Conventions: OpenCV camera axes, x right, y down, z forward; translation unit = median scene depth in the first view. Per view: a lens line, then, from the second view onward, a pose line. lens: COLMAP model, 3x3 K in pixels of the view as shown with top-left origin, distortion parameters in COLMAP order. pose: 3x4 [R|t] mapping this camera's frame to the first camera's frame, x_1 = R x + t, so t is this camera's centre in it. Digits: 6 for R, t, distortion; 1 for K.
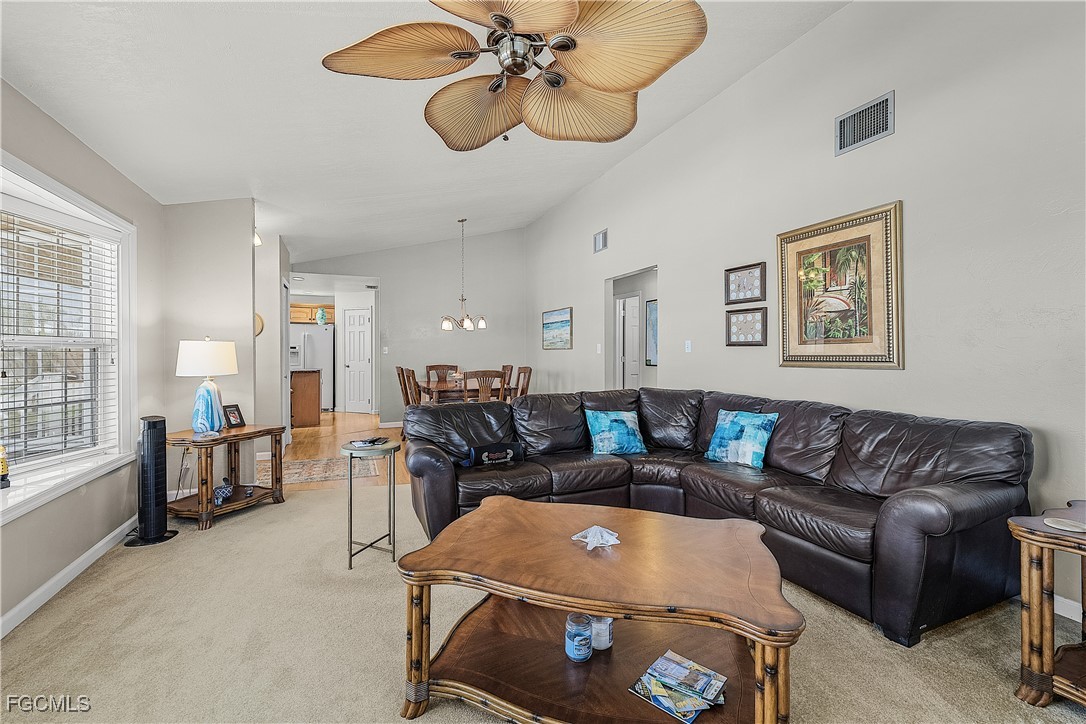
lens RADIAL K [[463.2, 0, 544.7], [0, 463.2, 348.7], [0, 0, 1]] dist [-0.000522, -0.000286]
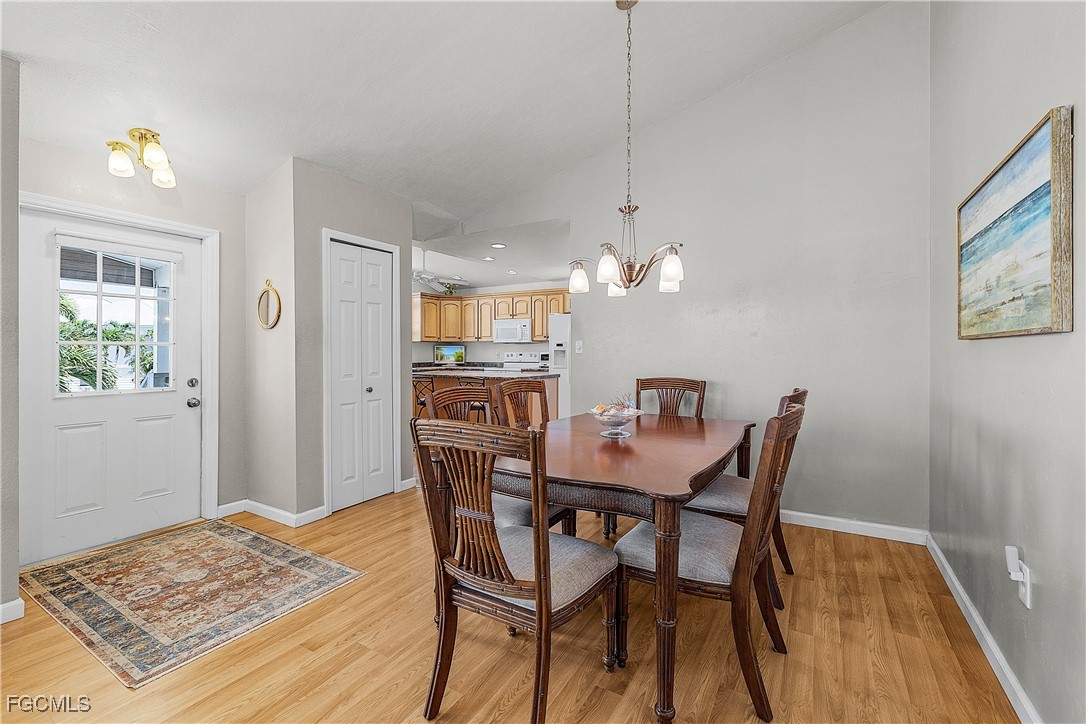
lens RADIAL K [[467.7, 0, 546.2], [0, 467.7, 354.7], [0, 0, 1]] dist [0.000453, 0.000355]
pose [[0.590044, 0.004244, -0.807360, 0.164110], [0.008700, 0.999895, 0.011614, 0.012407], [0.807325, -0.013876, 0.589945, 1.340615]]
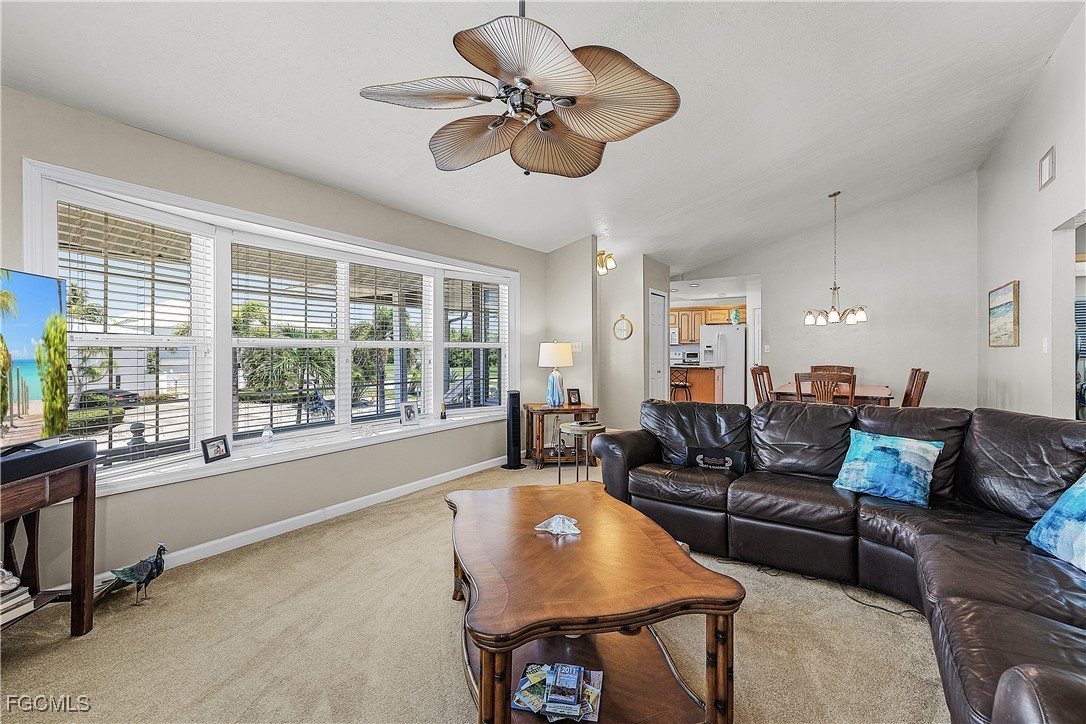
lens RADIAL K [[463.2, 0, 544.7], [0, 463.2, 348.7], [0, 0, 1]] dist [-0.000522, -0.000286]
pose [[0.532475, -0.003378, -0.846439, 0.473550], [0.006089, 0.999981, -0.000160, 0.001100], [0.846424, -0.005068, 0.532486, 0.195987]]
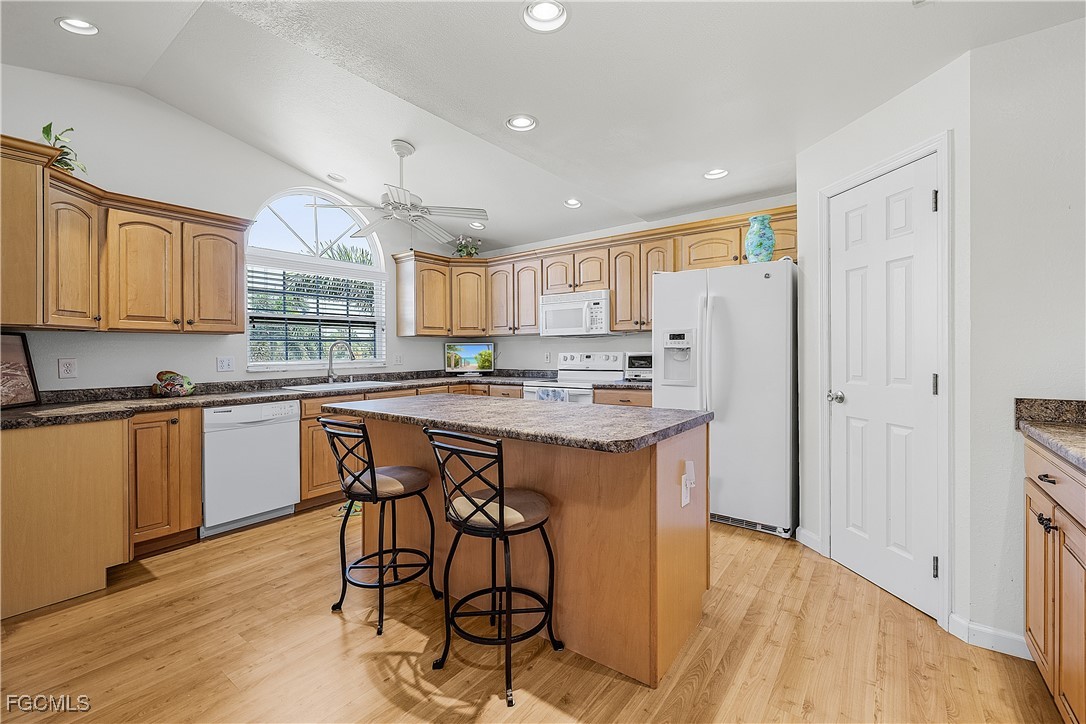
lens RADIAL K [[467.7, 0, 546.2], [0, 467.7, 354.7], [0, 0, 1]] dist [0.000453, 0.000355]
pose [[0.500006, -0.000751, -0.866021, -0.706531], [0.017954, 0.999794, 0.009499, 0.017631], [0.865836, -0.020298, 0.499917, 1.849956]]
